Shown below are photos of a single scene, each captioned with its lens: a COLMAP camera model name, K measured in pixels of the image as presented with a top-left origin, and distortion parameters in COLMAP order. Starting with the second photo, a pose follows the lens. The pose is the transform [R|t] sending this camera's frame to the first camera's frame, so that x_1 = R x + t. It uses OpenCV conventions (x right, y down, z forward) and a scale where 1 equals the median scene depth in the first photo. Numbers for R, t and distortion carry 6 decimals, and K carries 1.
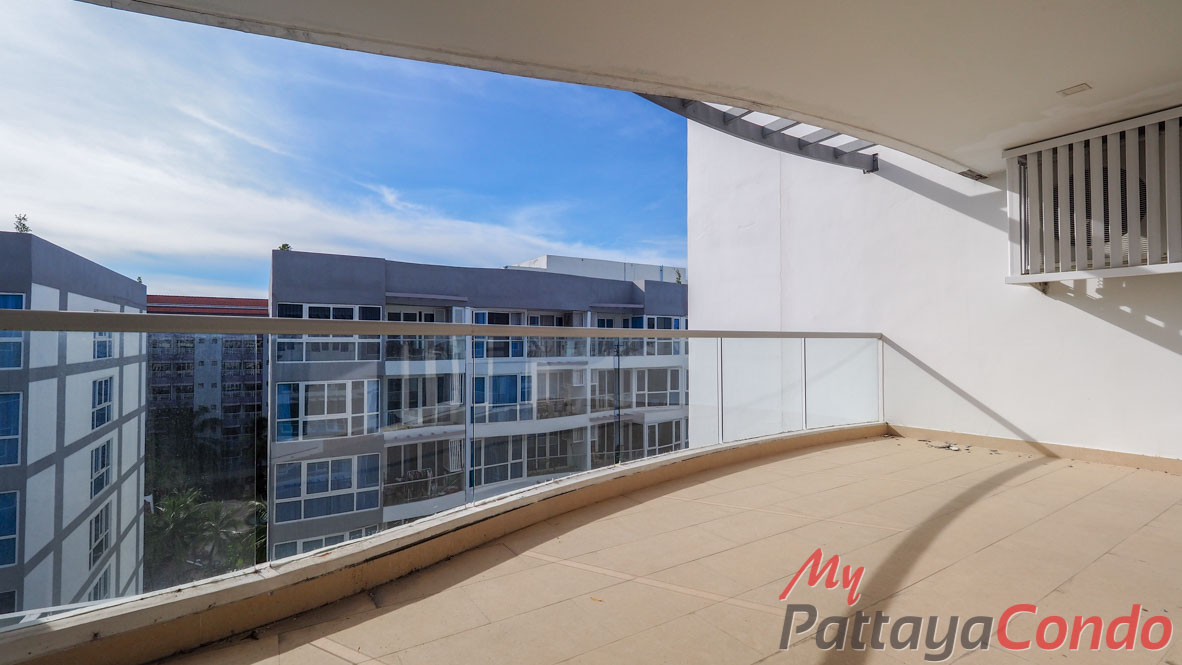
lens RADIAL K [[505.0, 0, 584.2], [0, 505.0, 334.1], [0, 0, 1]] dist [0.002847, -0.001559]
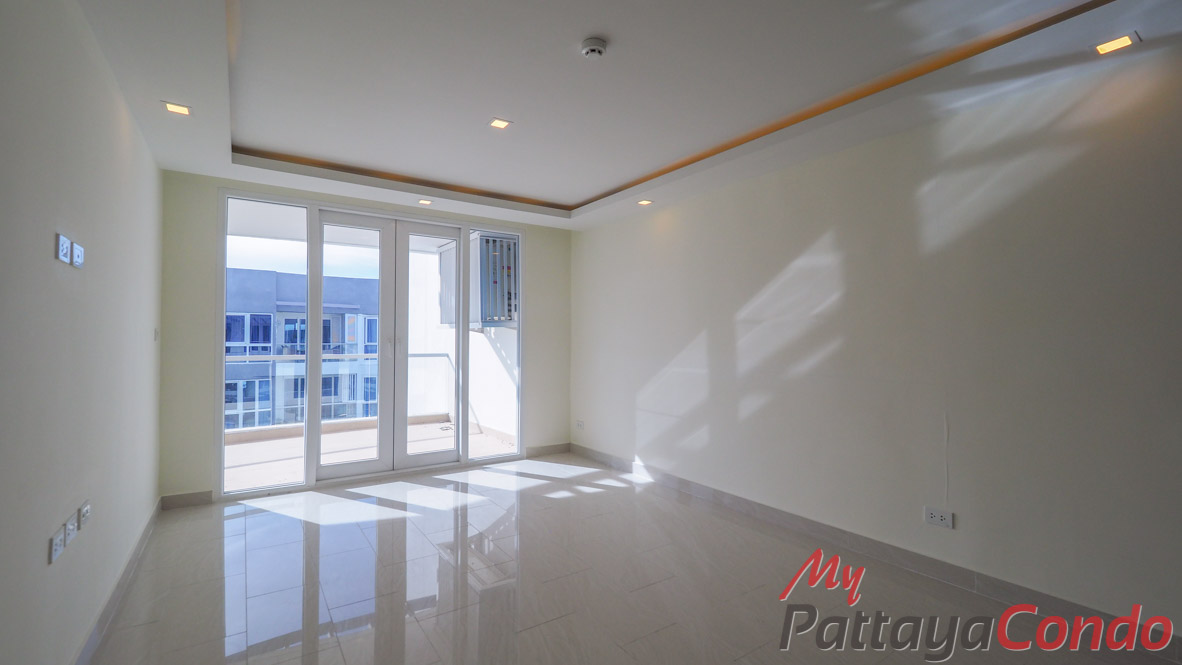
lens RADIAL K [[505.0, 0, 584.2], [0, 505.0, 334.2], [0, 0, 1]] dist [0.002847, -0.001559]
pose [[0.998957, 0.003510, 0.045516, 0.224725], [-0.003638, 0.999990, 0.002716, -0.015581], [-0.045506, -0.002879, 0.998960, -0.133149]]
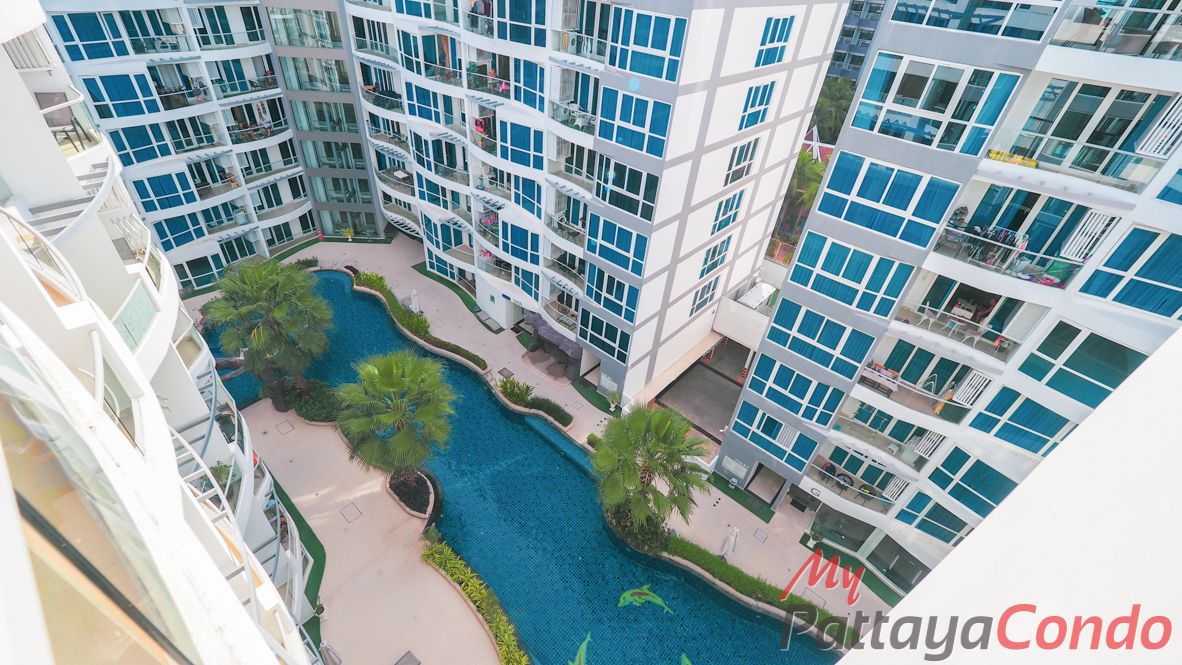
lens RADIAL K [[505.0, 0, 579.9], [0, 505.0, 328.1], [0, 0, 1]] dist [0.002847, -0.001559]
pose [[0.292917, 0.595907, -0.747726, 0.104945], [-0.063444, 0.792418, 0.606670, -0.009580], [0.954030, -0.130265, 0.269920, 0.233073]]
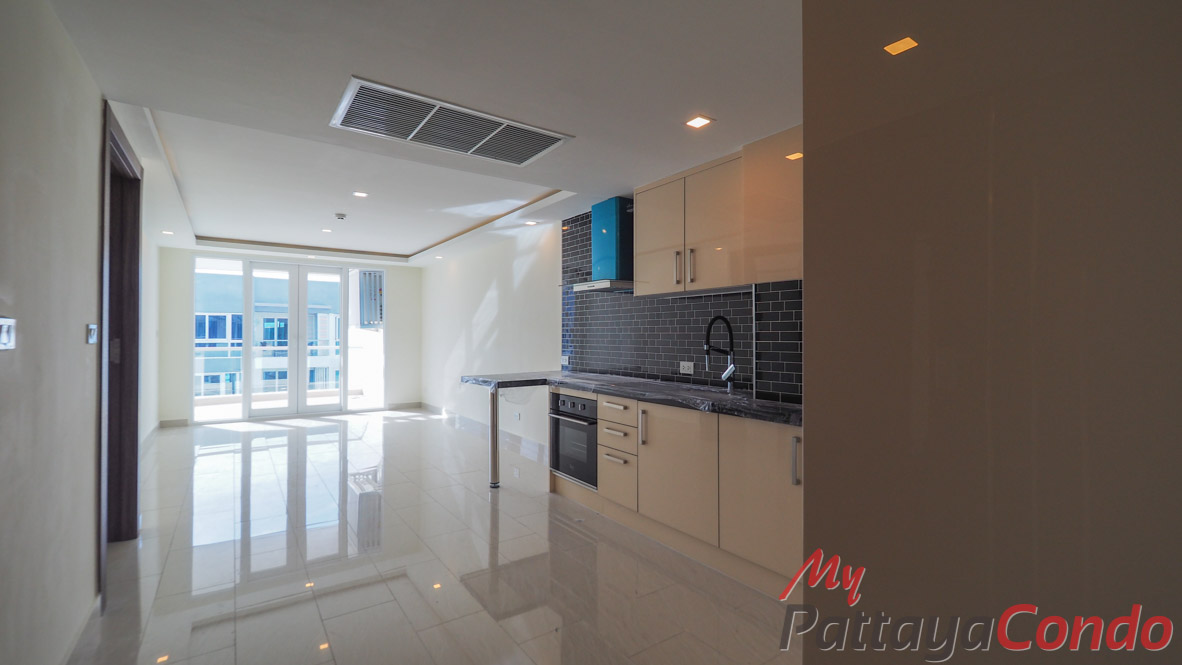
lens RADIAL K [[505.0, 0, 579.7], [0, 505.0, 332.3], [0, 0, 1]] dist [0.002847, -0.001559]
pose [[0.998603, 0.000355, 0.052836, 0.335415], [-0.000691, 0.999980, 0.006333, -0.017591], [-0.052832, -0.006361, 0.998583, -0.285353]]
